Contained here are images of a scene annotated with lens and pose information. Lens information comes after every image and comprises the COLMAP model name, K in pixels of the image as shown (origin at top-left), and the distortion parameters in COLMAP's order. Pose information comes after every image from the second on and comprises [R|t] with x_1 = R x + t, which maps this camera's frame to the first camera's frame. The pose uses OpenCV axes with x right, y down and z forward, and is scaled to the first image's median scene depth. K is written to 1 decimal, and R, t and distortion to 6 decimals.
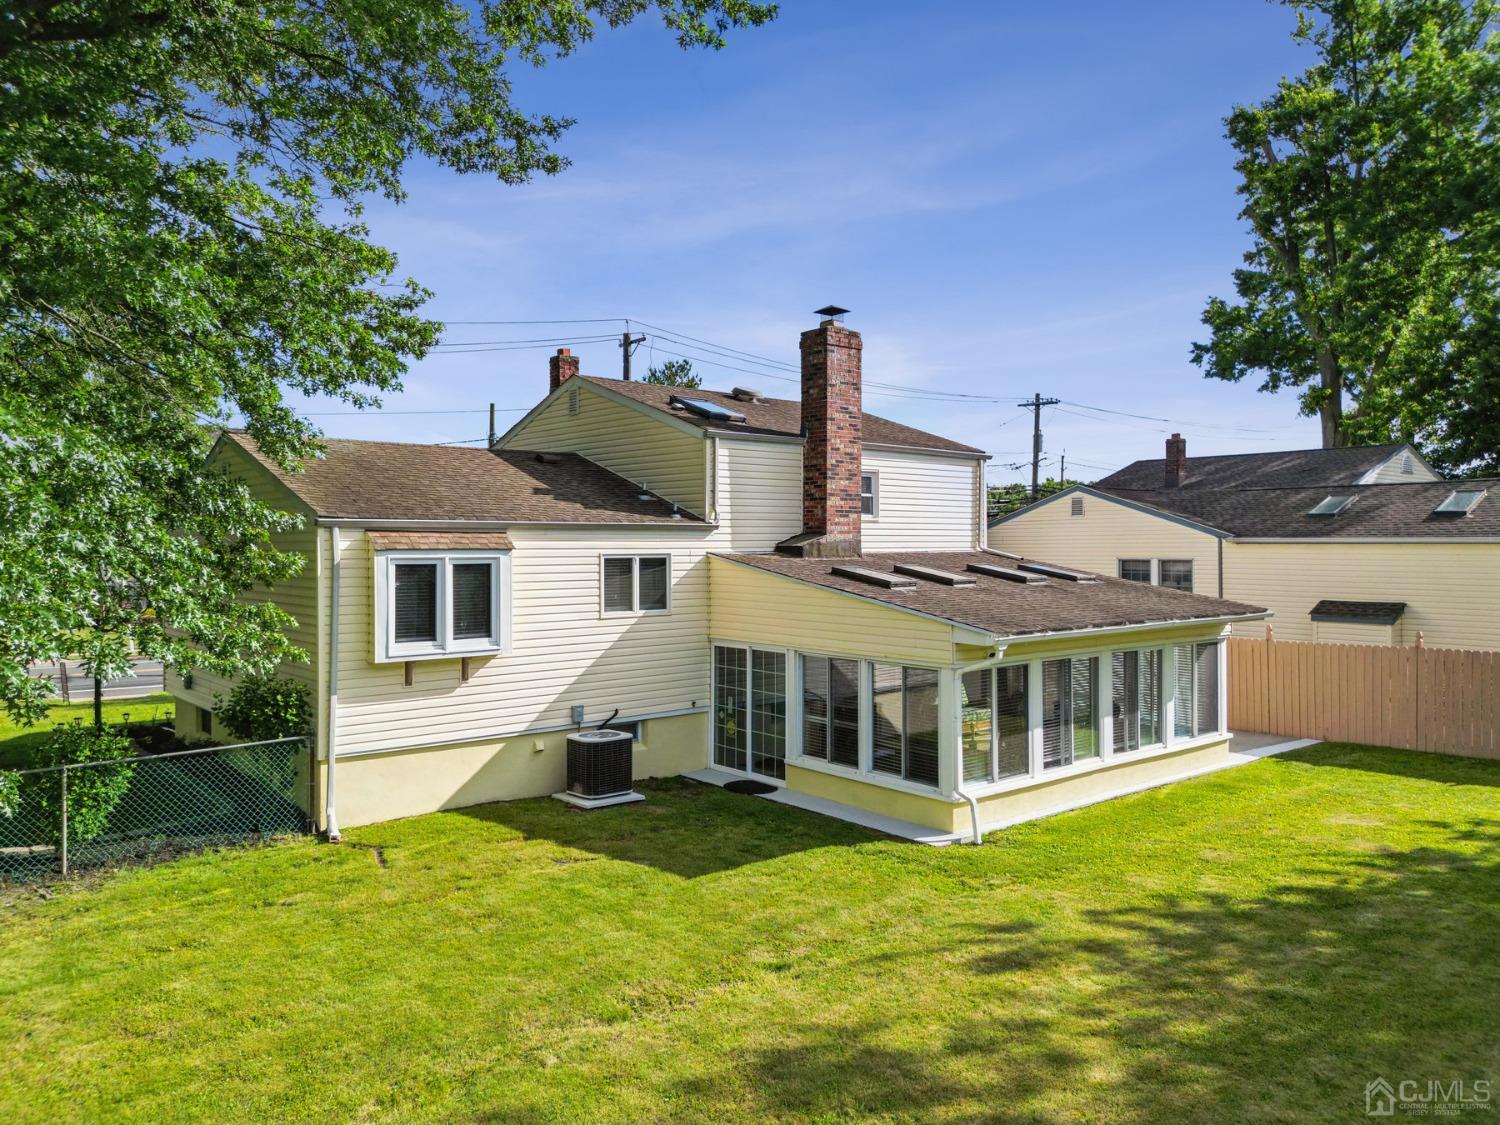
lens RADIAL K [[1075.2, 0, 735.3], [0, 1075.2, 531.9], [0, 0, 1]] dist [0.048440, -0.040196]
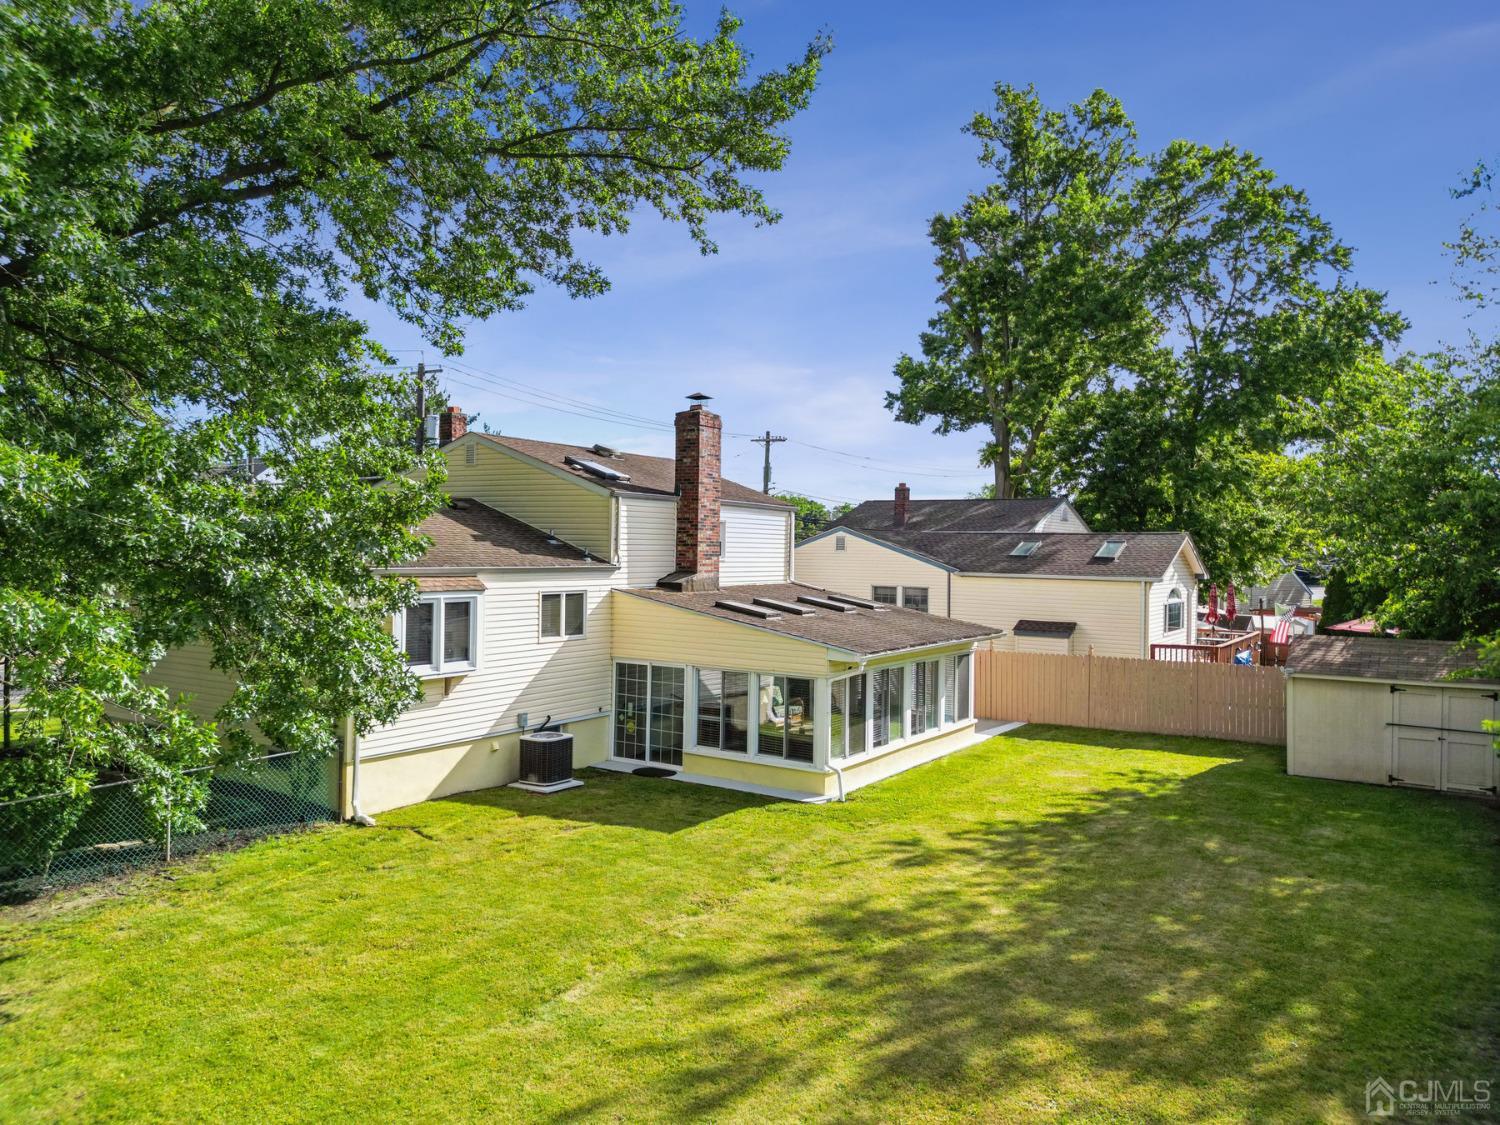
lens RADIAL K [[1075.2, 0, 715.4], [0, 1075.2, 539.8], [0, 0, 1]] dist [0.048440, -0.040196]
pose [[0.959927, 0.017237, 0.279719, -0.282697], [-0.019120, 0.999809, 0.004004, -0.048637], [-0.279597, -0.009192, 0.960073, -0.260492]]
